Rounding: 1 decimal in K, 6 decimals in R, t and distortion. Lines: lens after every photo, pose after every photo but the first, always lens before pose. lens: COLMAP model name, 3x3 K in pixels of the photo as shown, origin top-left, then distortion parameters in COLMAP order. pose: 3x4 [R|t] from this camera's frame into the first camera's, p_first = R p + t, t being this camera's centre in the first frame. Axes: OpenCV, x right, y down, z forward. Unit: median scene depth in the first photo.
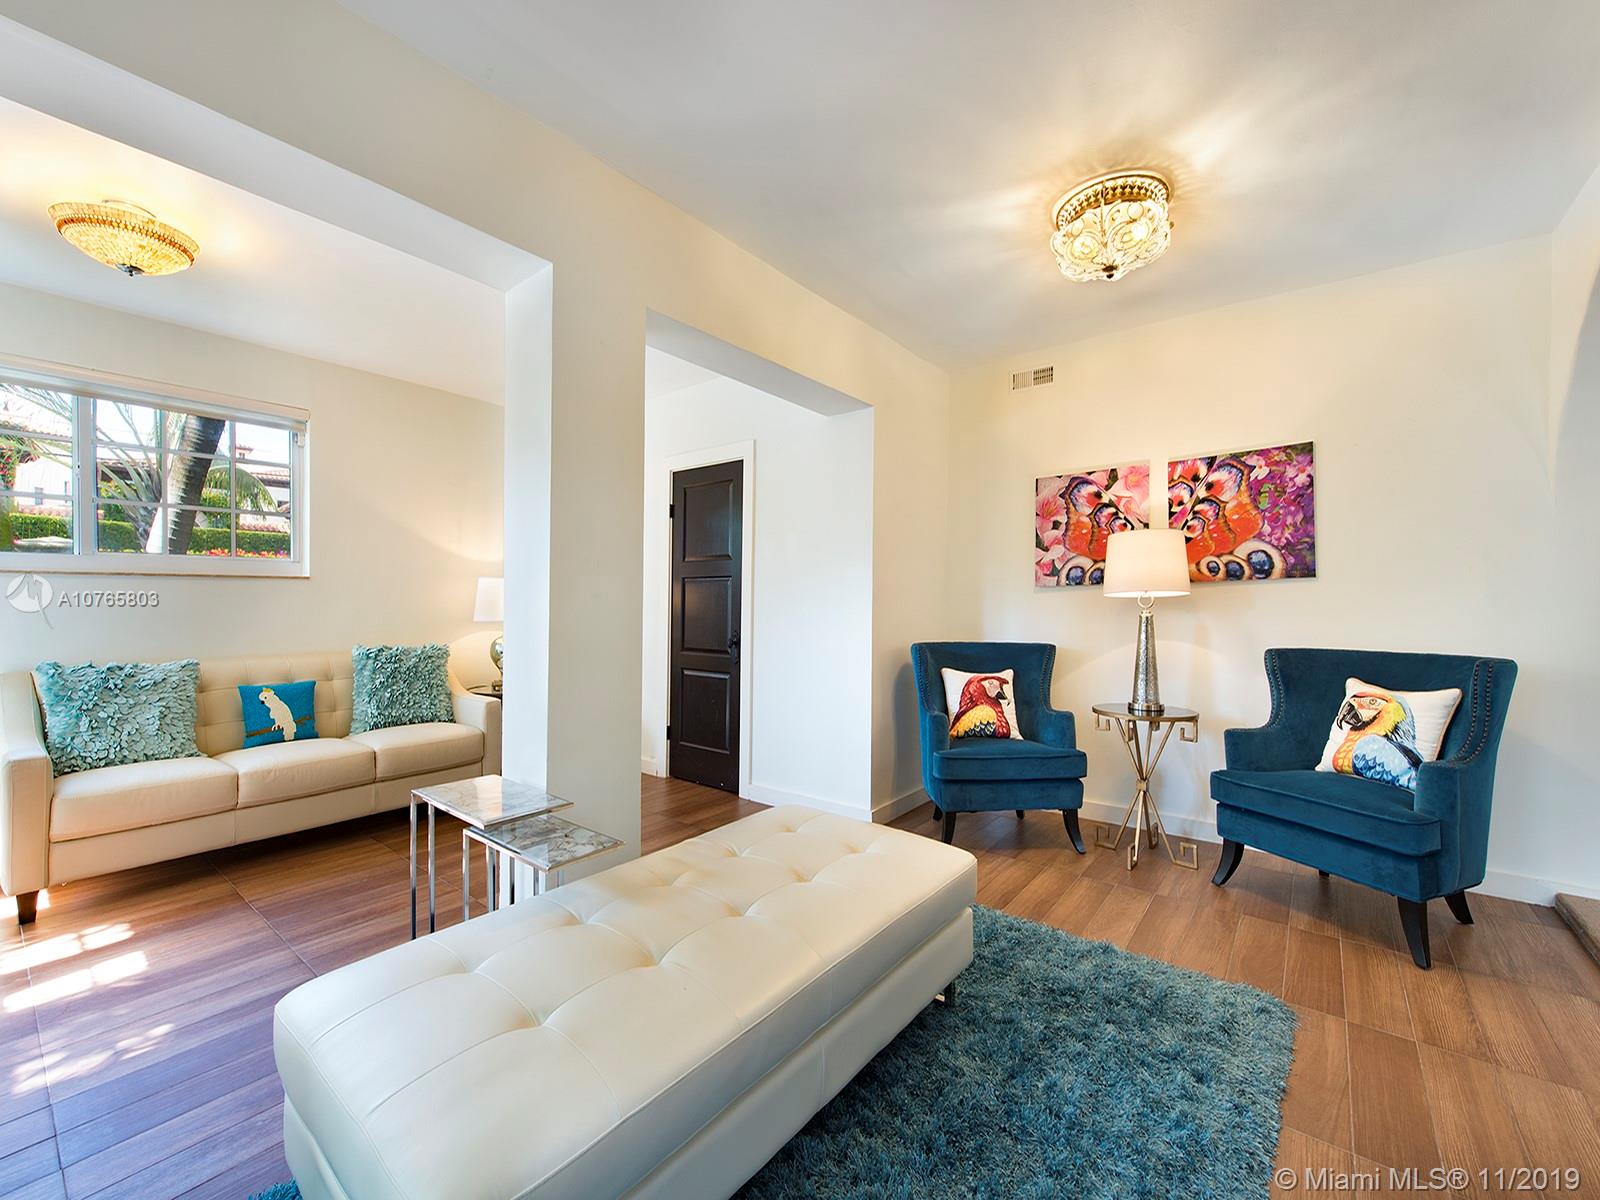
lens RADIAL K [[641.3, 0, 800.0], [0, 641.3, 600.0], [0, 0, 1]] dist [-0.000122, -0.000251]
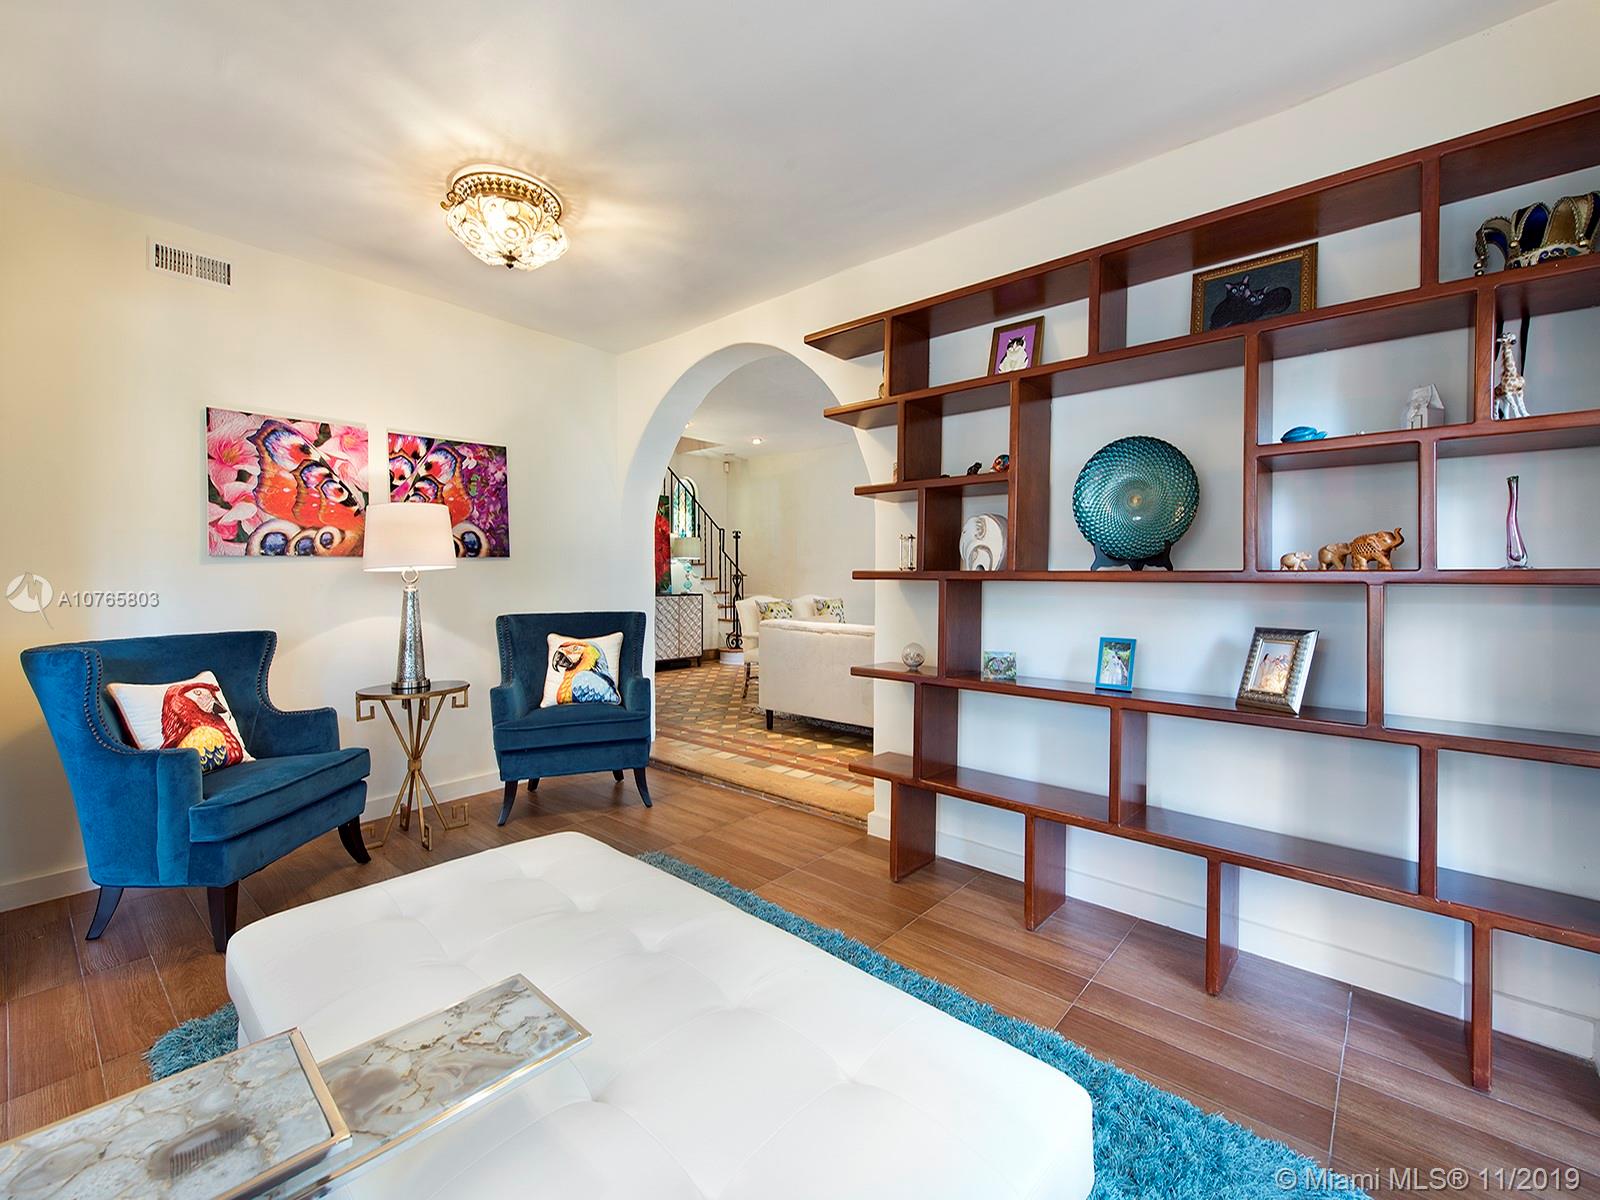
lens RADIAL K [[670.5, 0, 805.0], [0, 670.5, 578.5], [0, 0, 1]] dist [0.003009, -0.000024]
pose [[0.045913, -0.000544, 0.998945, -0.425739], [-0.003469, 0.999994, 0.000704, 0.002857], [-0.998939, -0.003497, 0.045910, 0.336339]]
